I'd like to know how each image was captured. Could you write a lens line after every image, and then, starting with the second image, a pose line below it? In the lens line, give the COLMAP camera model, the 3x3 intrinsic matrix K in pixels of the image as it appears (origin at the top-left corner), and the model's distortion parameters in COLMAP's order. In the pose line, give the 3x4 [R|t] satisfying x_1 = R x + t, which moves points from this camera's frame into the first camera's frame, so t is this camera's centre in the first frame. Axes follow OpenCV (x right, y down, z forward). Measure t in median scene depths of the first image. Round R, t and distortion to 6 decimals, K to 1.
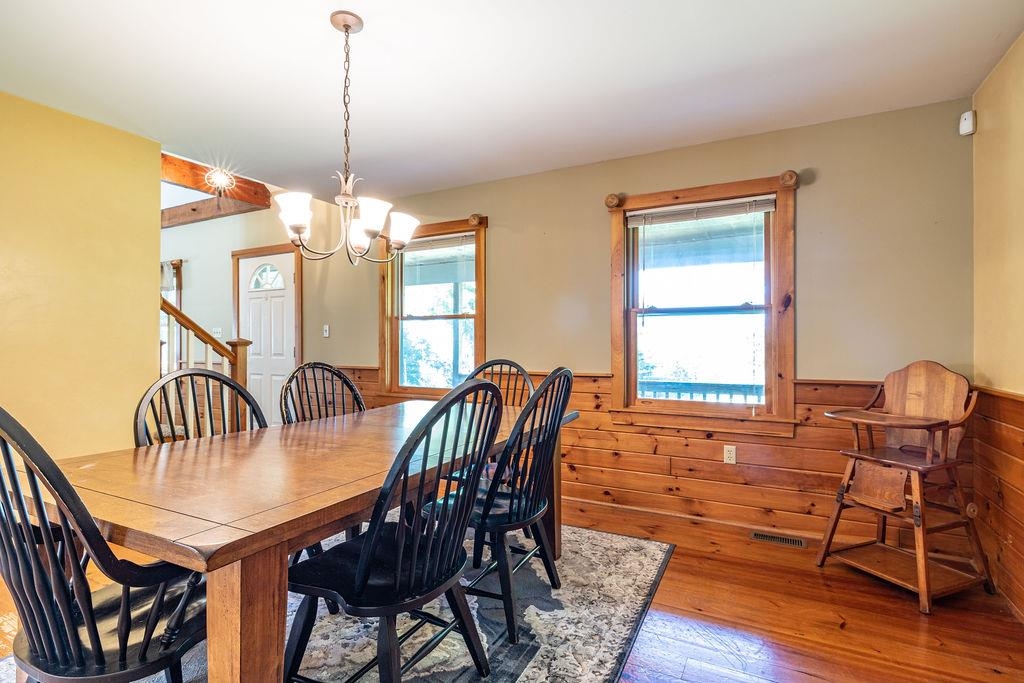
lens RADIAL K [[493.2, 0, 509.0], [0, 493.2, 341.9], [0, 0, 1]] dist [-0.004411, 0.000184]
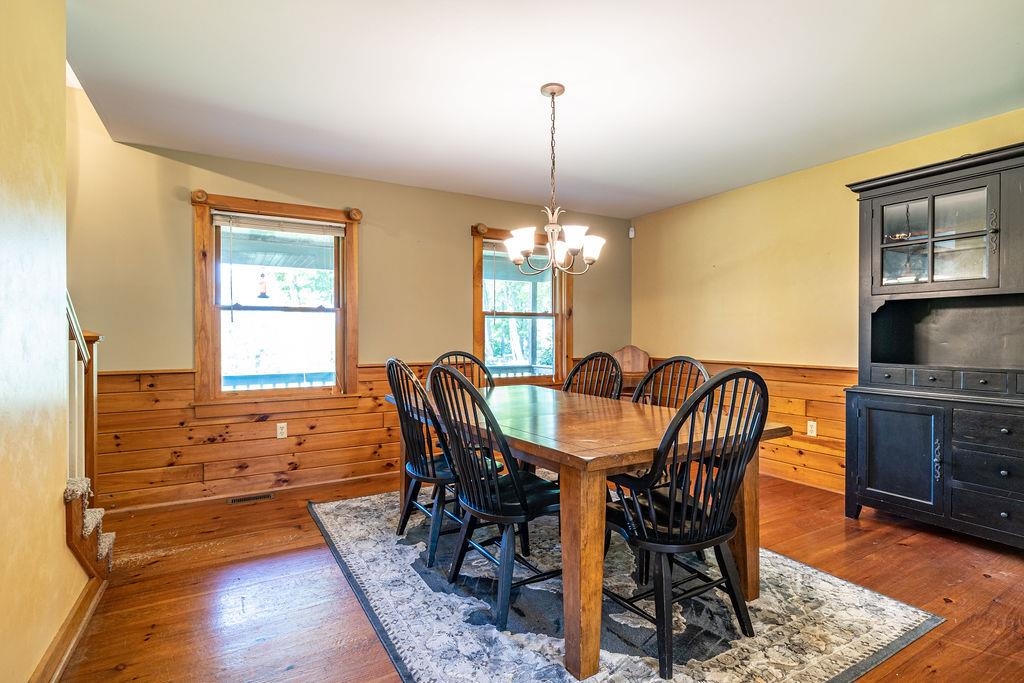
lens RADIAL K [[493.2, 0, 503.1], [0, 493.2, 339.3], [0, 0, 1]] dist [-0.004411, 0.000184]
pose [[0.539631, -0.004924, 0.841887, -0.956314], [0.000441, 0.999984, 0.005565, -0.000294], [-0.841901, -0.002632, 0.539625, 0.267598]]
